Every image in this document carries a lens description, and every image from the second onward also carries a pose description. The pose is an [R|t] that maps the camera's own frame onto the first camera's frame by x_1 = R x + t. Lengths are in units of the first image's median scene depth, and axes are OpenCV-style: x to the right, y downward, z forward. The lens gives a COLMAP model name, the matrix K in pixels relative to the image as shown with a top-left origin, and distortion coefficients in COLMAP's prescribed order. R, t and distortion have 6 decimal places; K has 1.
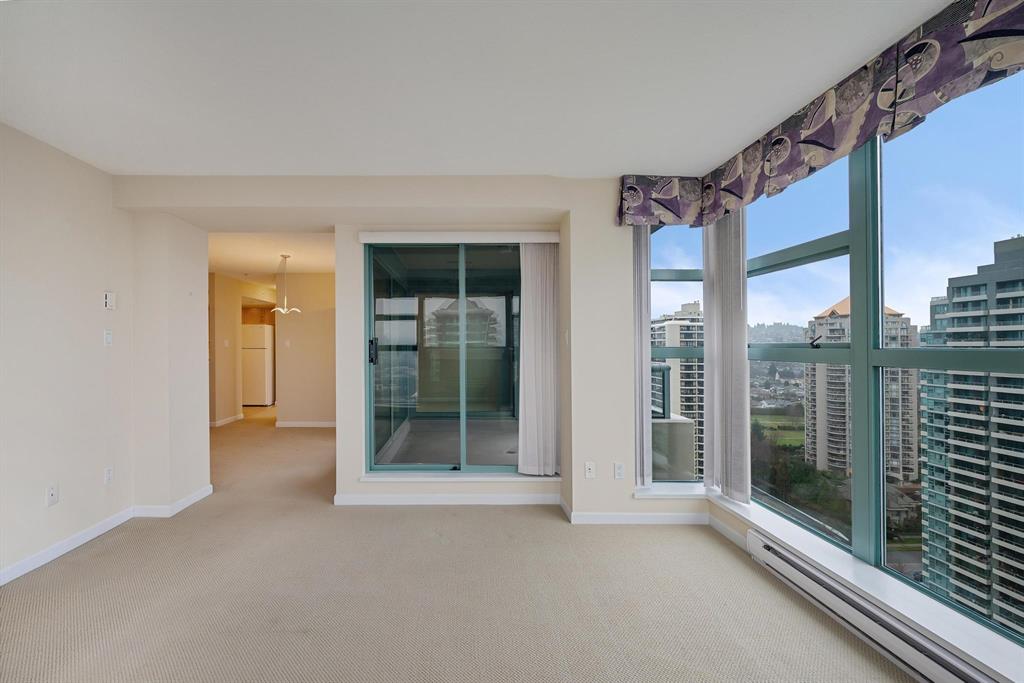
lens RADIAL K [[433.8, 0, 507.3], [0, 433.8, 341.5], [0, 0, 1]] dist [0.001443, -0.000056]
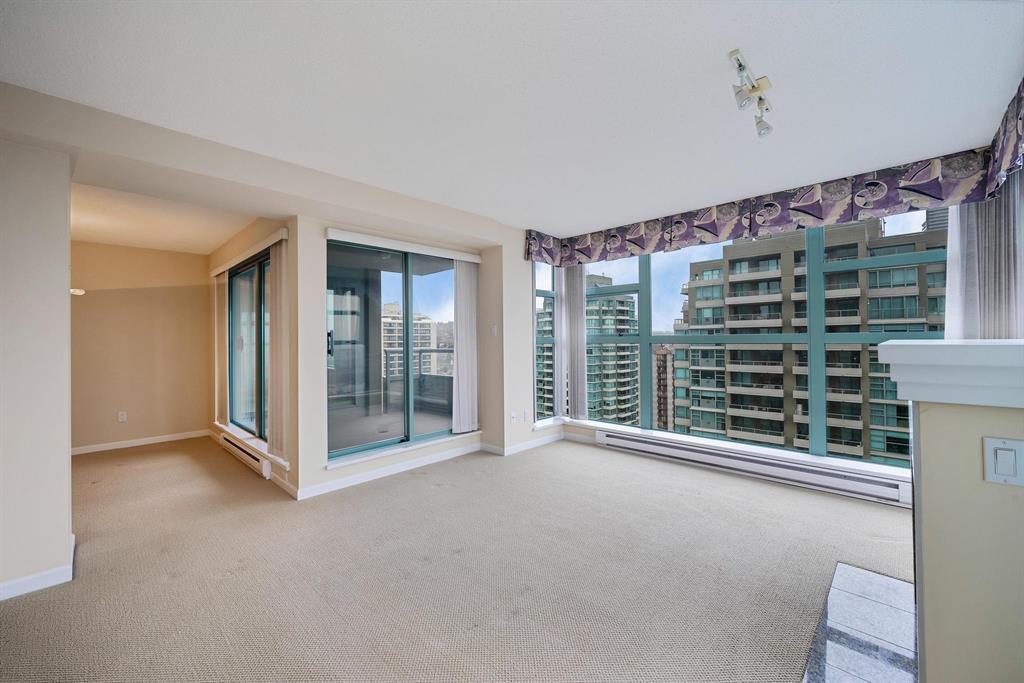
lens RADIAL K [[408.5, 0, 518.5], [0, 408.5, 335.2], [0, 0, 1]] dist [0.000125, 0.000211]
pose [[0.687553, -0.002443, 0.726130, -0.182403], [0.006118, 0.999978, -0.002429, 0.002053], [-0.726108, 0.006112, 0.687553, 0.000064]]
